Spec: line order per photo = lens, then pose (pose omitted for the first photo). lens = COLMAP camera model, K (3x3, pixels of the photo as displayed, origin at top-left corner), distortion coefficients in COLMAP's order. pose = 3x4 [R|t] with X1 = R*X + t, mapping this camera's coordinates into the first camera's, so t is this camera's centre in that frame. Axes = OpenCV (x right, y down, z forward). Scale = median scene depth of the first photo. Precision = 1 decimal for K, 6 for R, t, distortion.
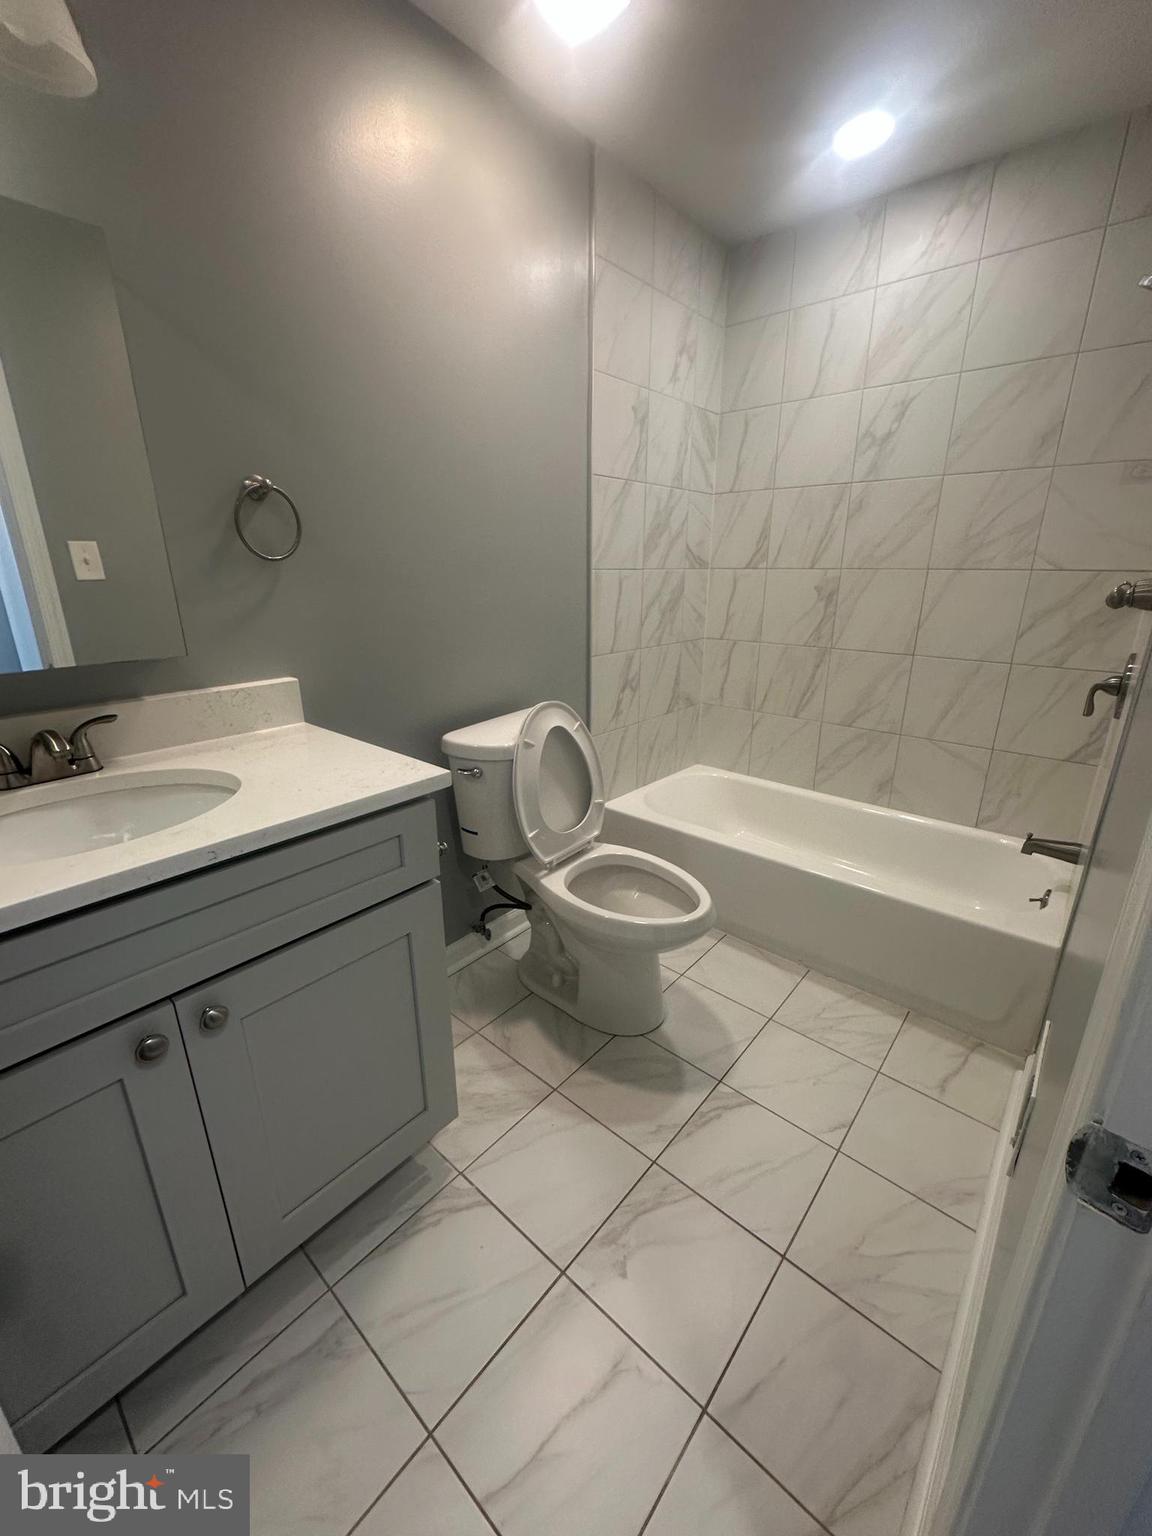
lens RADIAL K [[612.1, 0, 578.0], [0, 612.1, 768.7], [0, 0, 1]] dist [0.000554, -0.000561]
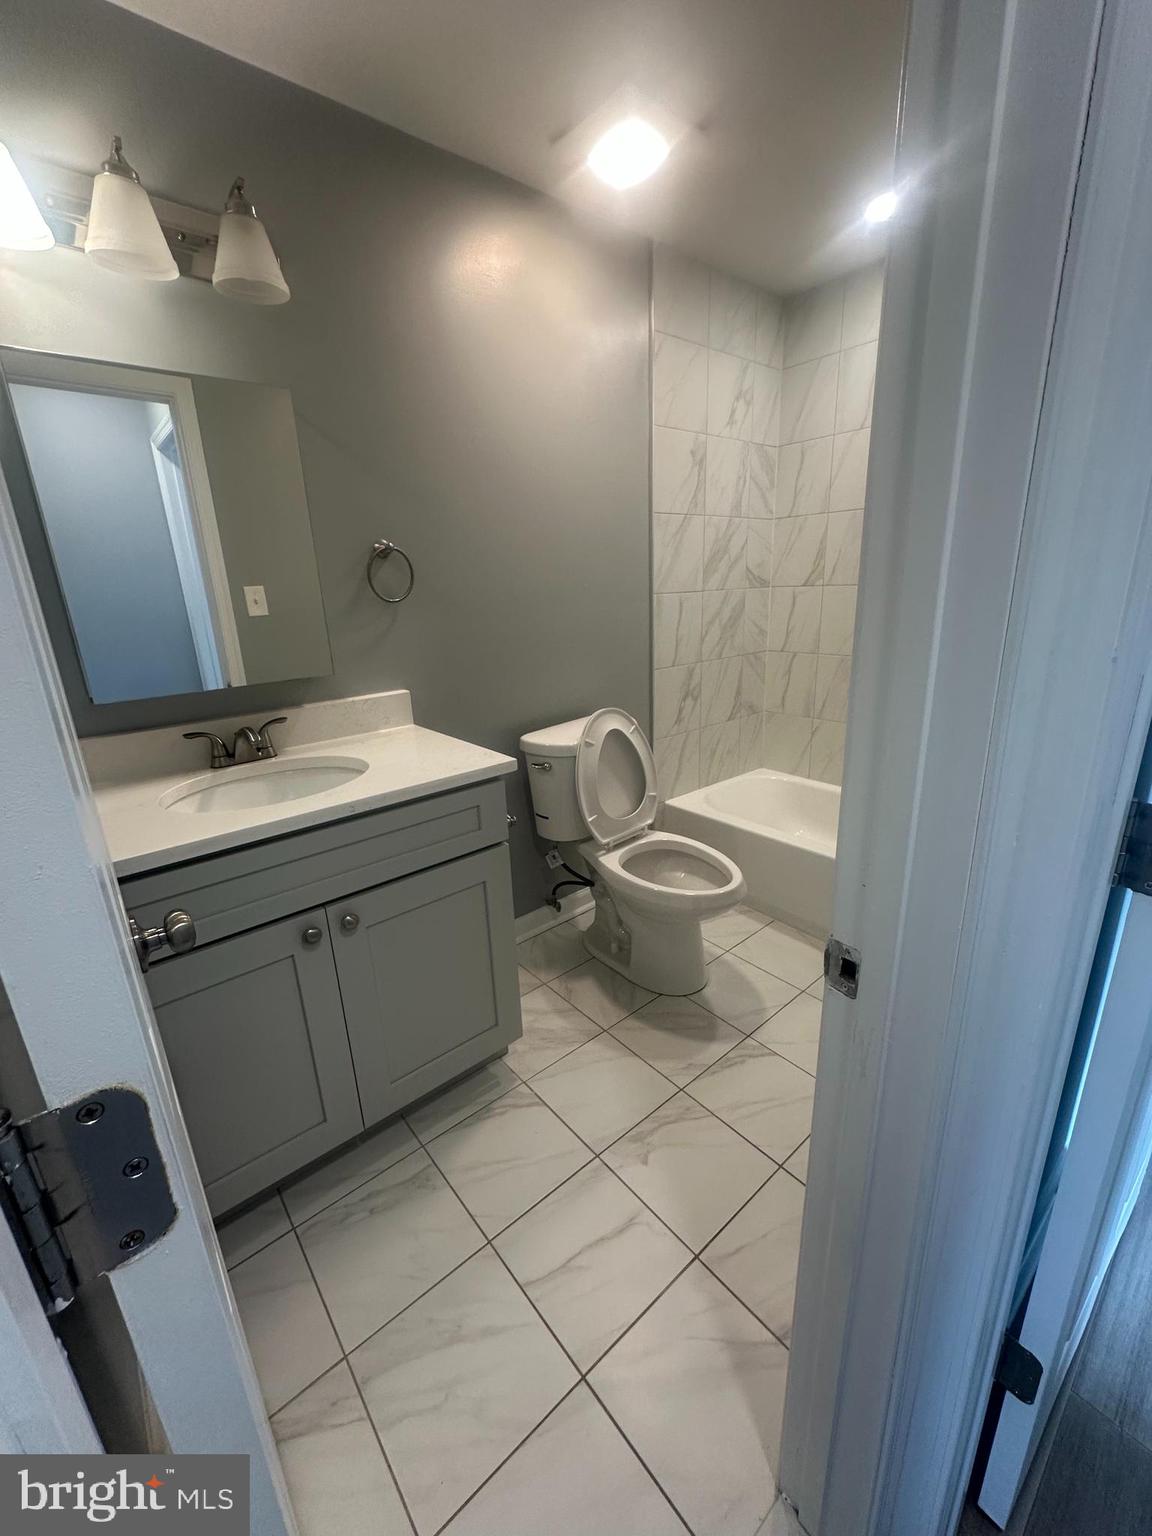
lens RADIAL K [[612.1, 0, 578.0], [0, 612.1, 768.7], [0, 0, 1]] dist [0.000554, -0.000561]
pose [[0.986943, 0.010912, -0.160698, 0.086862], [-0.014065, 0.999730, -0.018499, 0.030539], [0.160452, 0.020518, 0.986830, -0.181228]]
